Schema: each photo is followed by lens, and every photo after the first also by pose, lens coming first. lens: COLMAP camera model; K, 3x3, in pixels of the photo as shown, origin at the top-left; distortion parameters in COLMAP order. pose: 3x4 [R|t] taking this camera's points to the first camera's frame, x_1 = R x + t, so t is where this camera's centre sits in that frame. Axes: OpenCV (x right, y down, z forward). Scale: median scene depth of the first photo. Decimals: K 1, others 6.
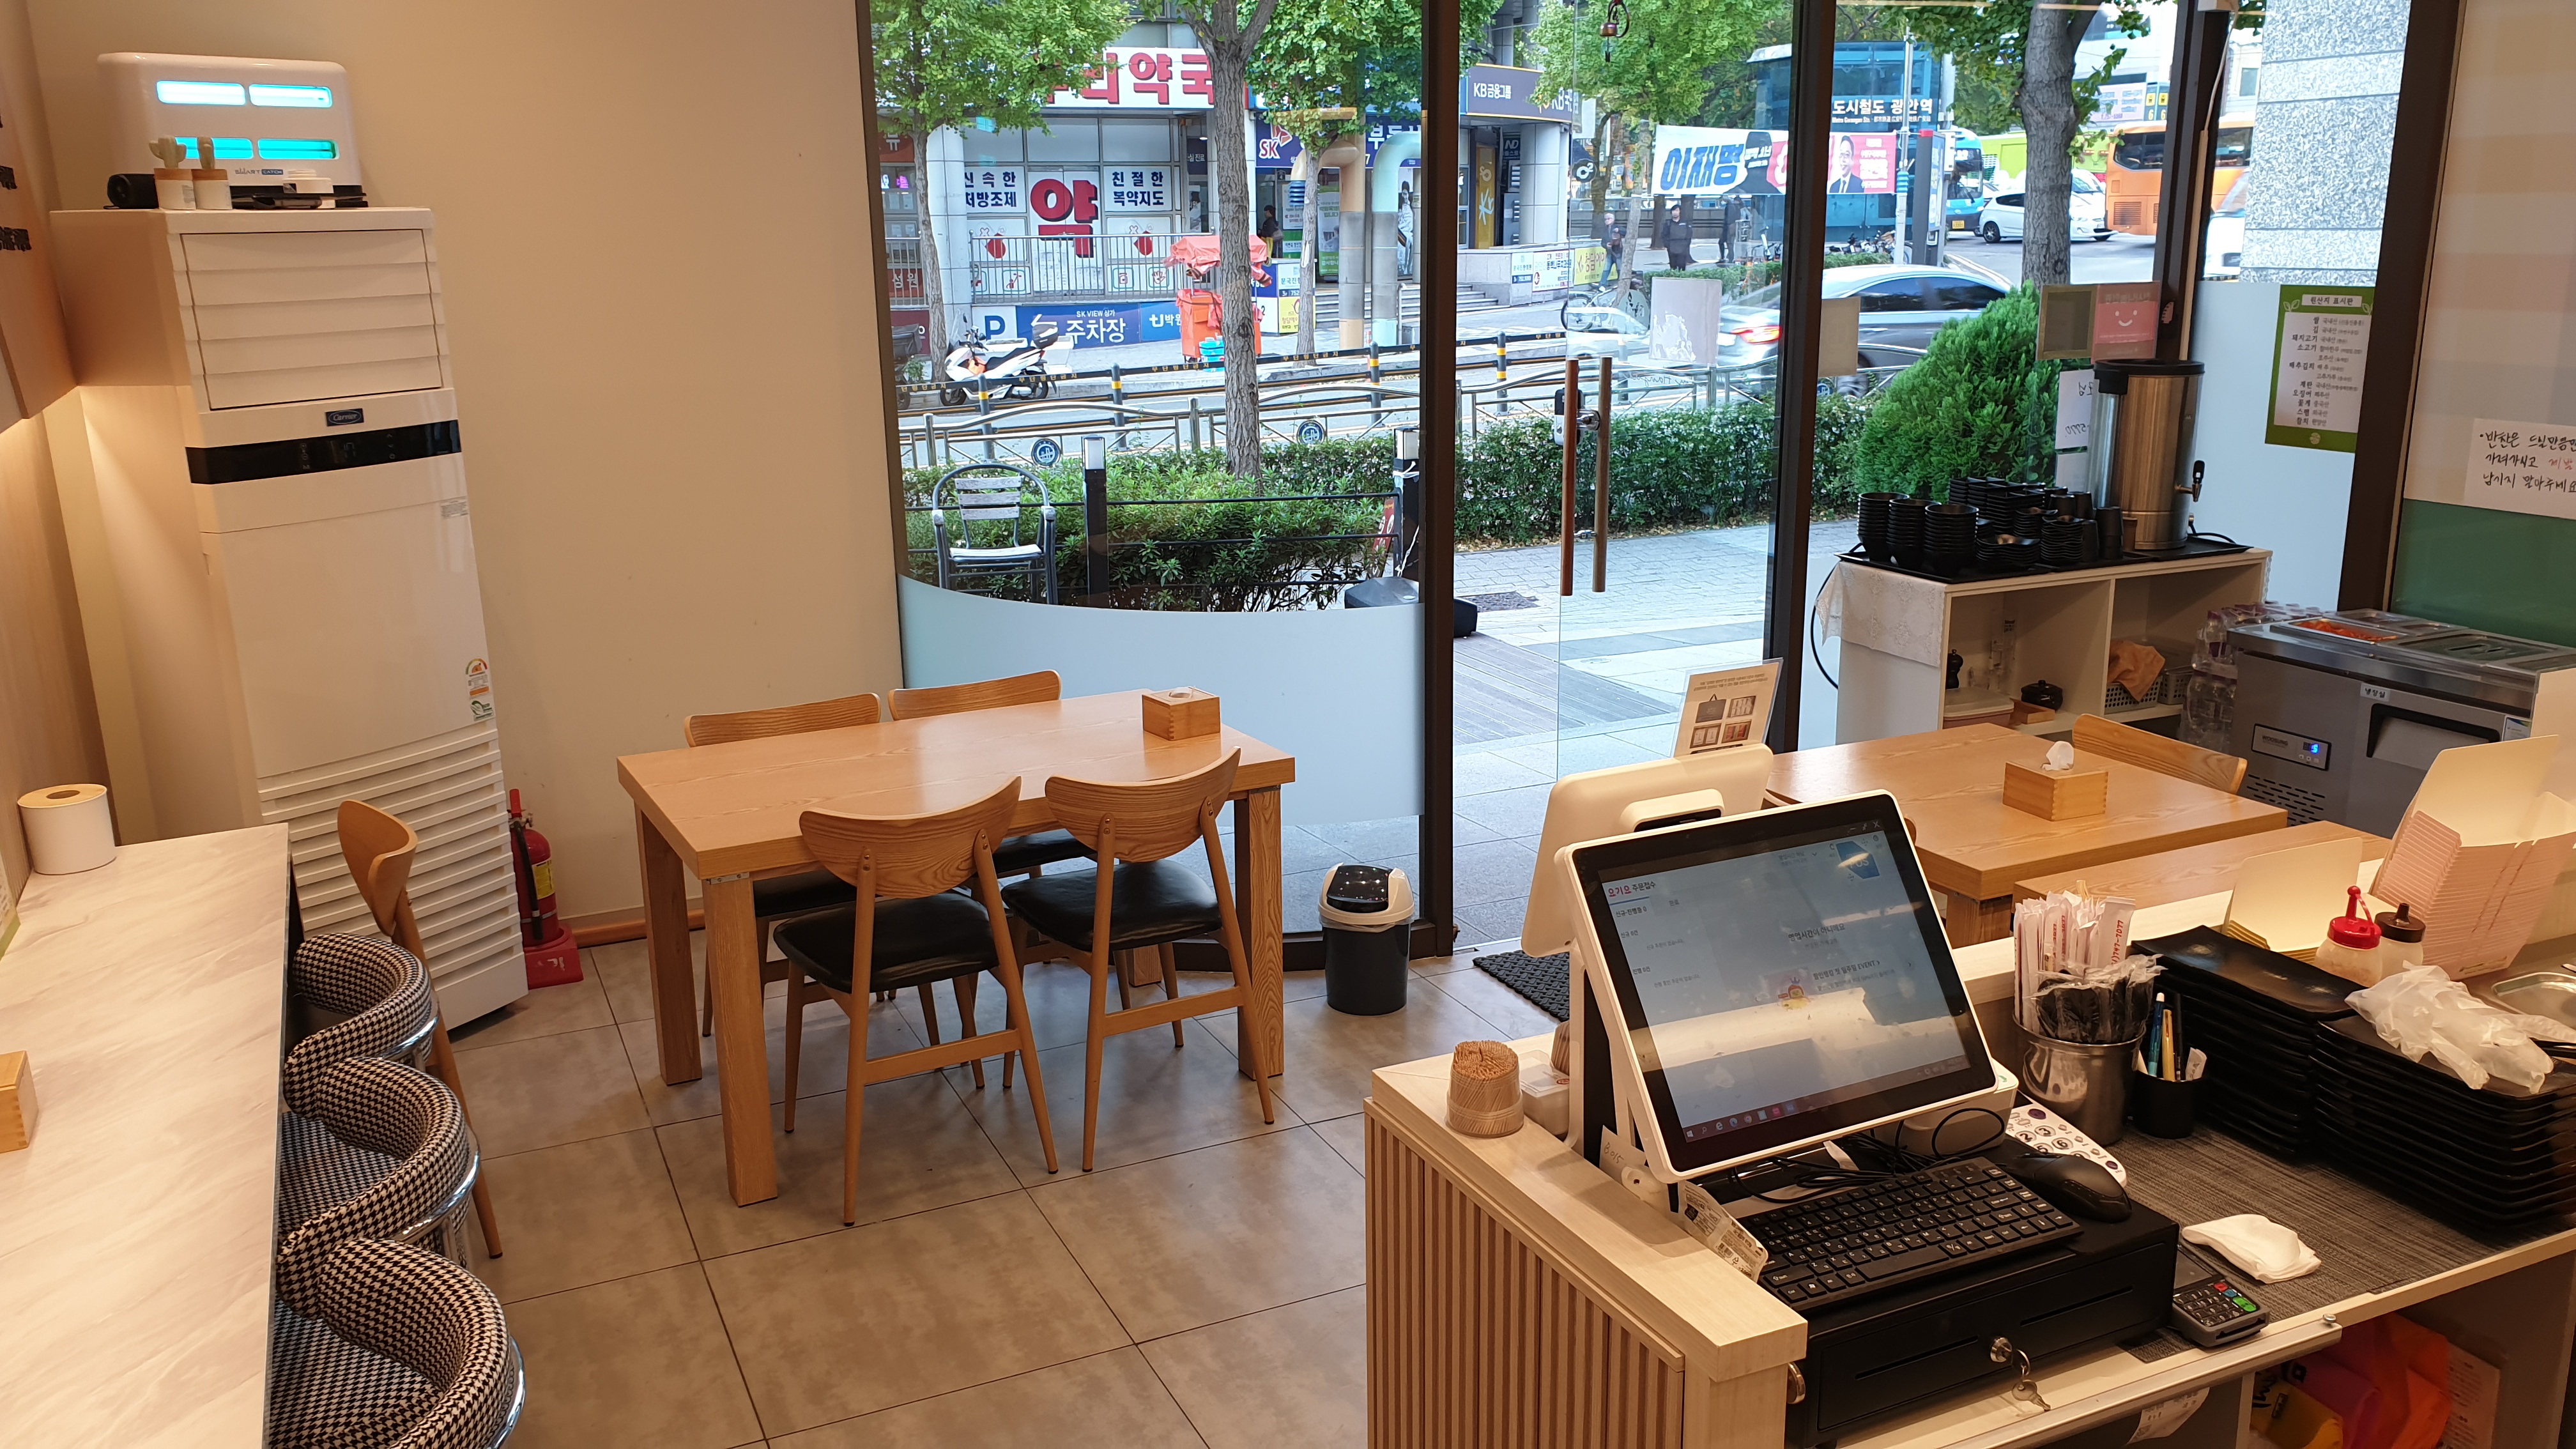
lens RADIAL K [[2033.2, 0, 1288.0], [0, 2033.2, 724.5], [0, 0, 1]] dist [-0.005582, 0.078470]
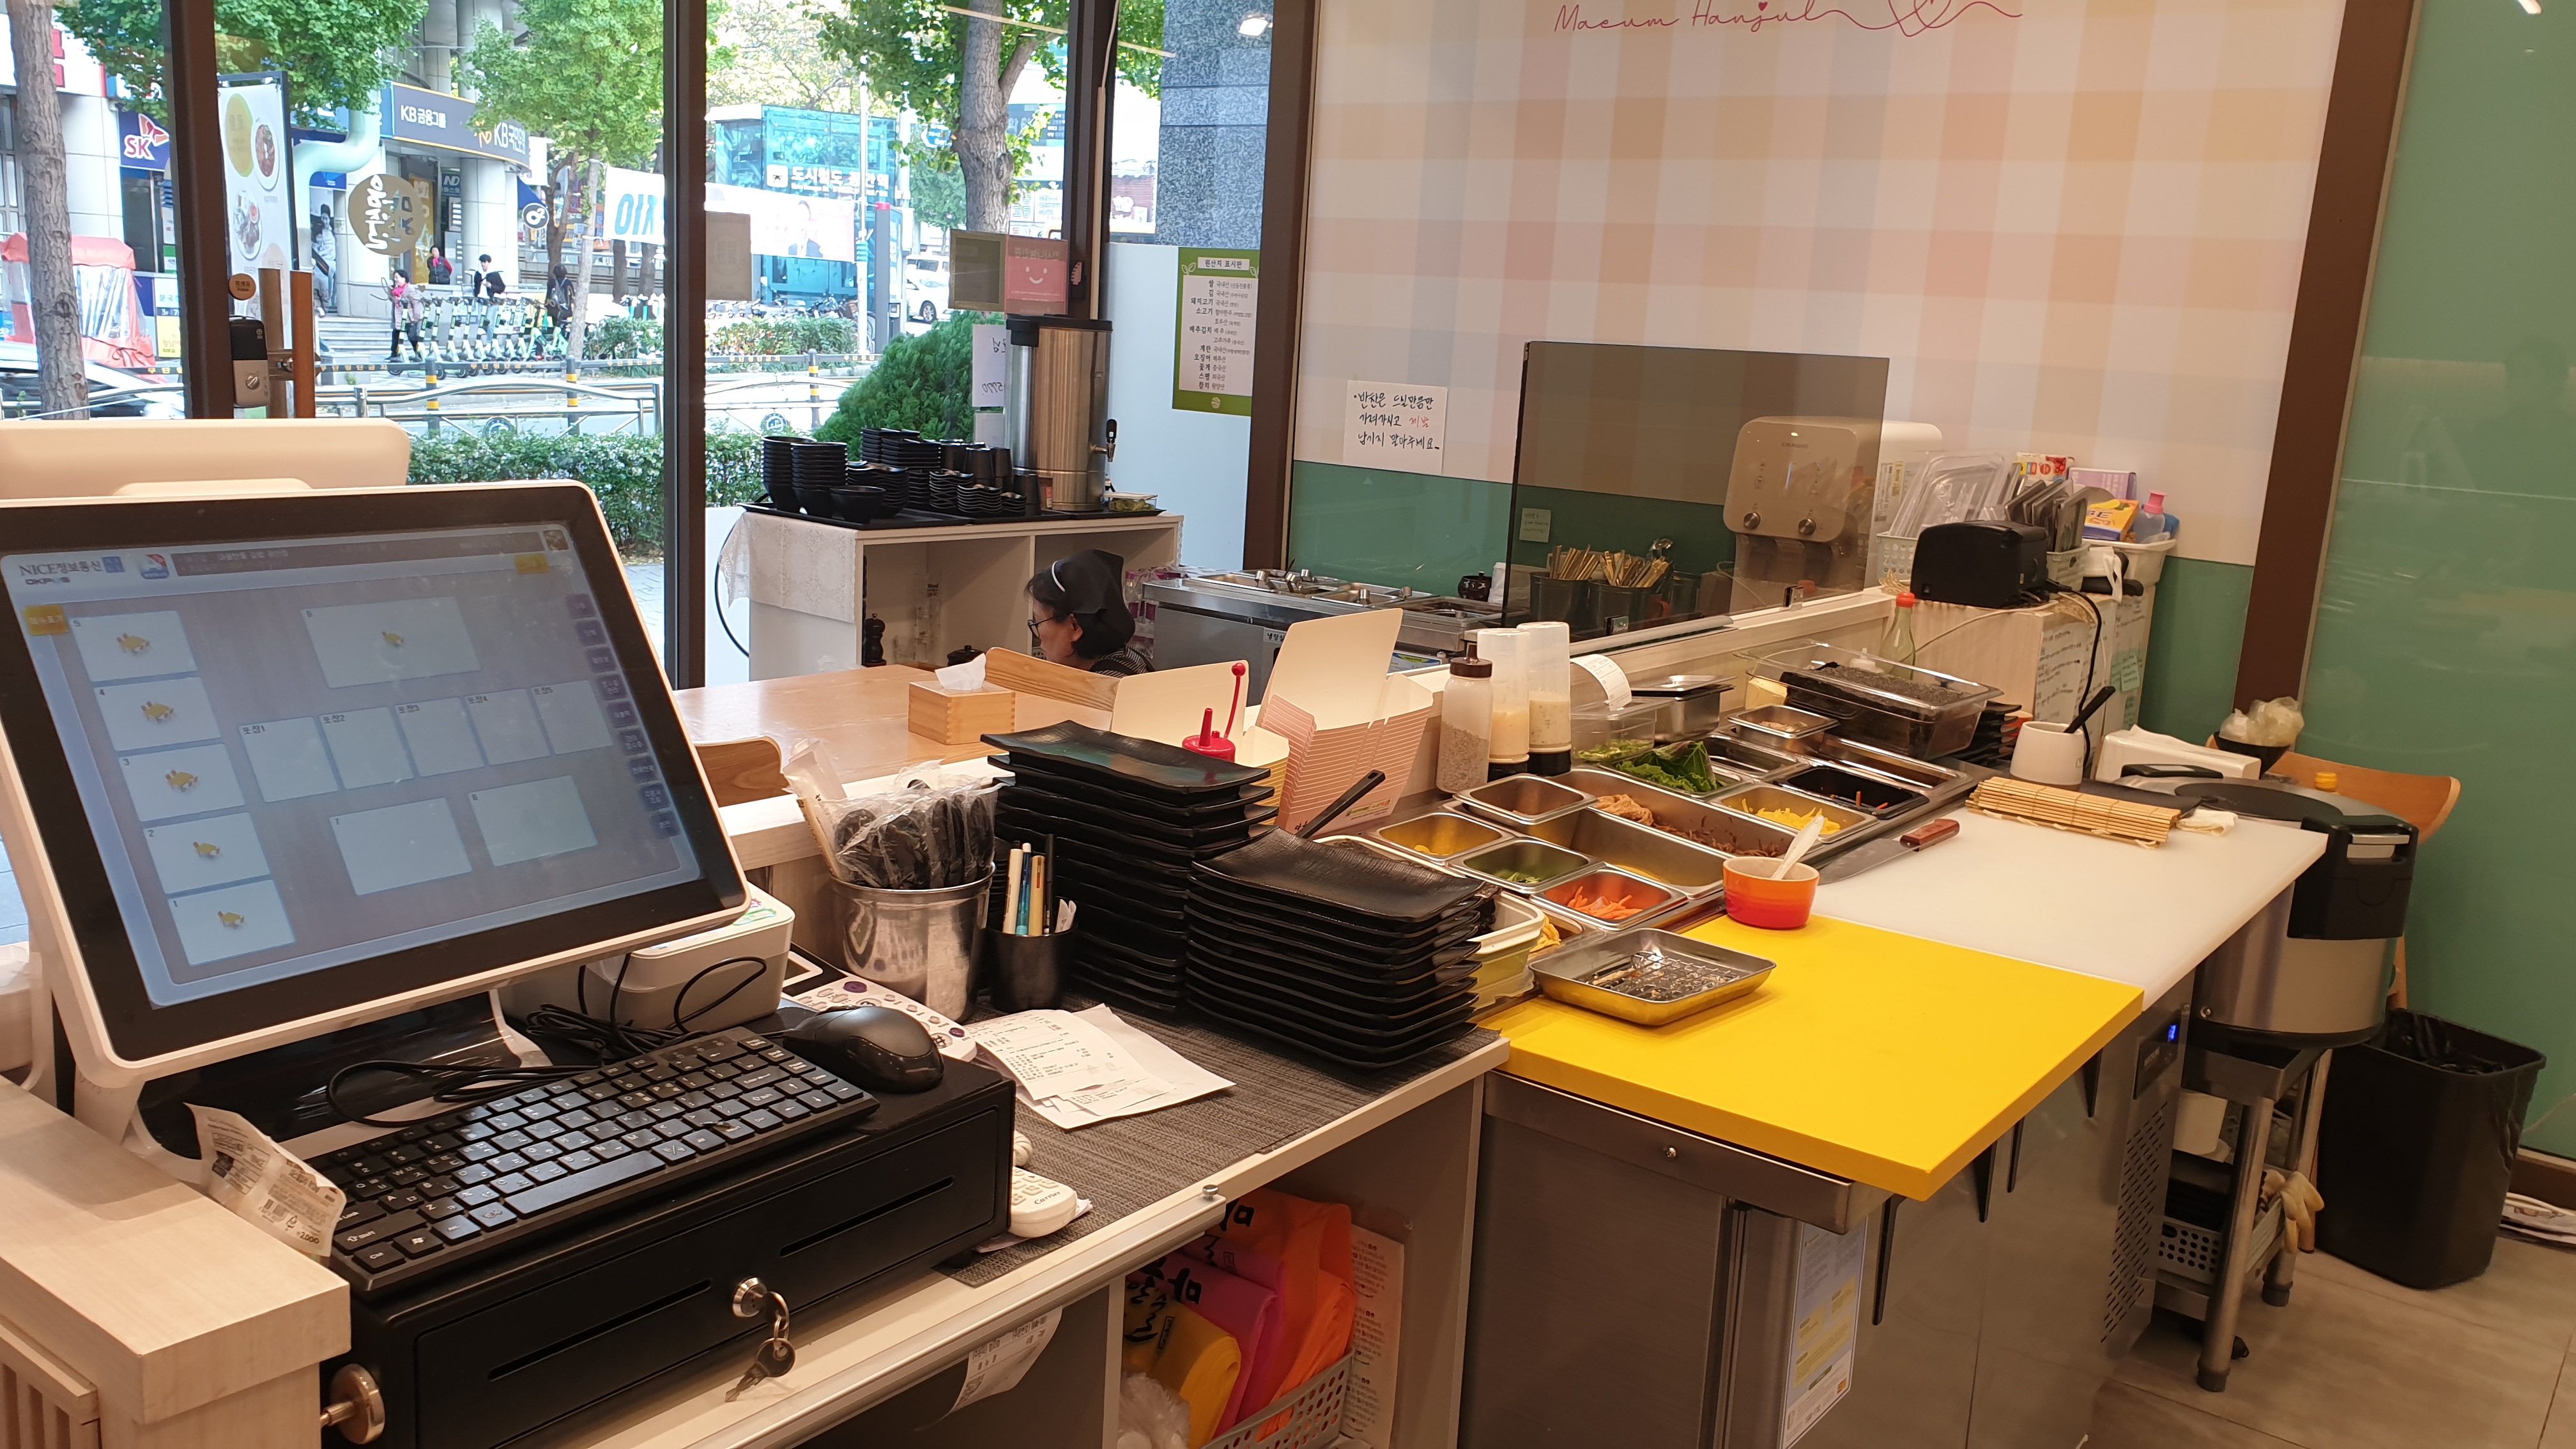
lens RADIAL K [[2069.6, 0, 1288.0], [0, 2069.6, 724.5], [0, 0, 1]] dist [-0.002622, 0.006002]
pose [[0.883261, -0.030341, 0.467899, 0.060345], [0.044692, 0.998809, -0.019598, 0.044249], [-0.466747, 0.038221, 0.883565, 0.102195]]
